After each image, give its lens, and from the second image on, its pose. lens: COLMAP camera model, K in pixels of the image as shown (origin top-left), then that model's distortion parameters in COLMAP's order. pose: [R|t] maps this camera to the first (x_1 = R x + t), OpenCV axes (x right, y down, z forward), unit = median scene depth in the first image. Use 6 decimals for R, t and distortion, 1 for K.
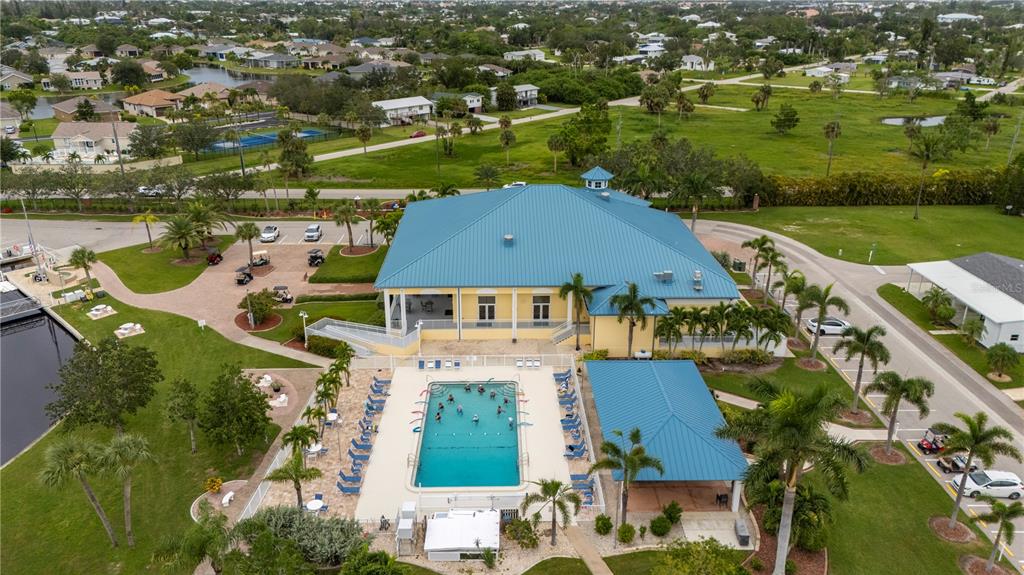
lens RADIAL K [[755.7, 0, 512.7], [0, 755.7, 283.1], [0, 0, 1]] dist [0.079083, -0.079399]
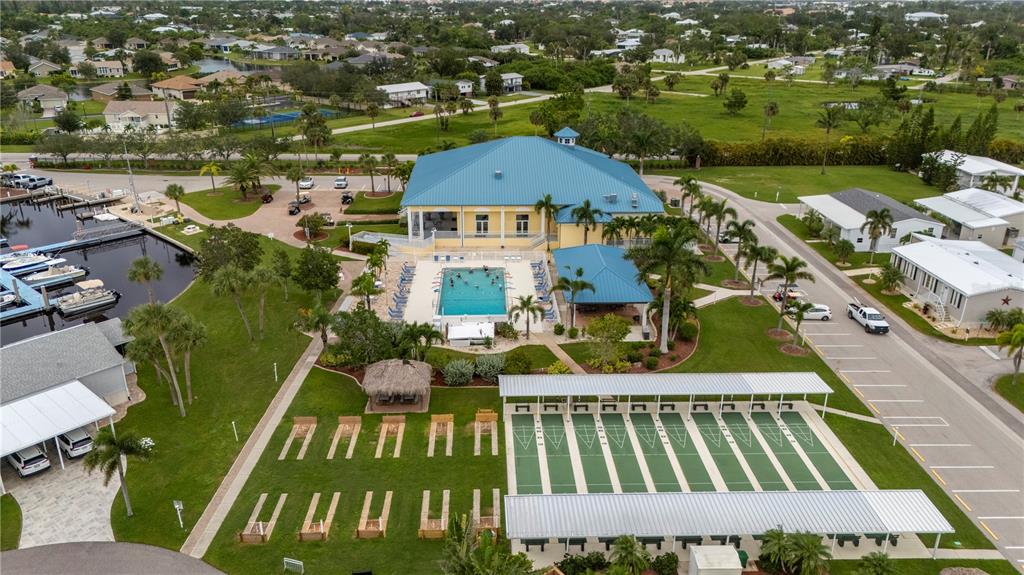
lens RADIAL K [[755.7, 0, 512.7], [0, 755.7, 283.1], [0, 0, 1]] dist [0.079083, -0.079399]
pose [[0.999841, -0.002204, 0.017693, -0.001396], [0.002157, 0.999994, 0.002655, 0.050338], [-0.017699, -0.002617, 0.999840, -0.133095]]
